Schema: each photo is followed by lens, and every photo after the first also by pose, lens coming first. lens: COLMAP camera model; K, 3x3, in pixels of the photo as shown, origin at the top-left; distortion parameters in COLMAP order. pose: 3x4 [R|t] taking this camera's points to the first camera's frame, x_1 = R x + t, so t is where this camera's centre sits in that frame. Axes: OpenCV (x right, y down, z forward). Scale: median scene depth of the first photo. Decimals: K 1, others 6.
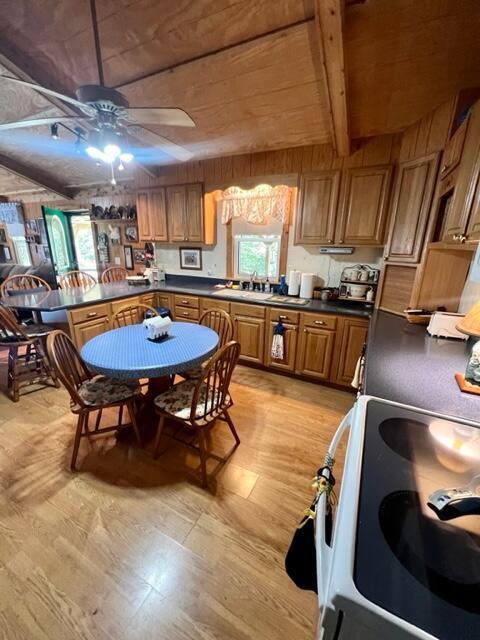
lens RADIAL K [[255.6, 0, 240.1], [0, 255.6, 319.9], [0, 0, 1]] dist [-0.008008, -0.000064]
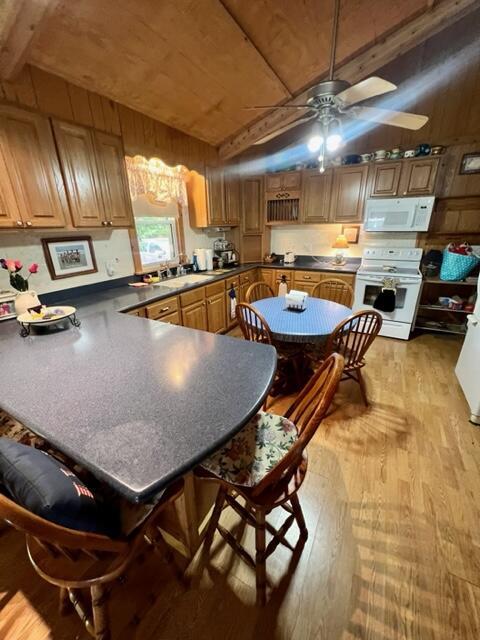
lens RADIAL K [[255.6, 0, 242.8], [0, 255.6, 319.2], [0, 0, 1]] dist [-0.008008, -0.000064]
pose [[0.026438, -0.367933, 0.929477, -1.084171], [0.299765, 0.889930, 0.343751, -0.276078], [-0.953647, 0.269537, 0.133822, 0.828212]]
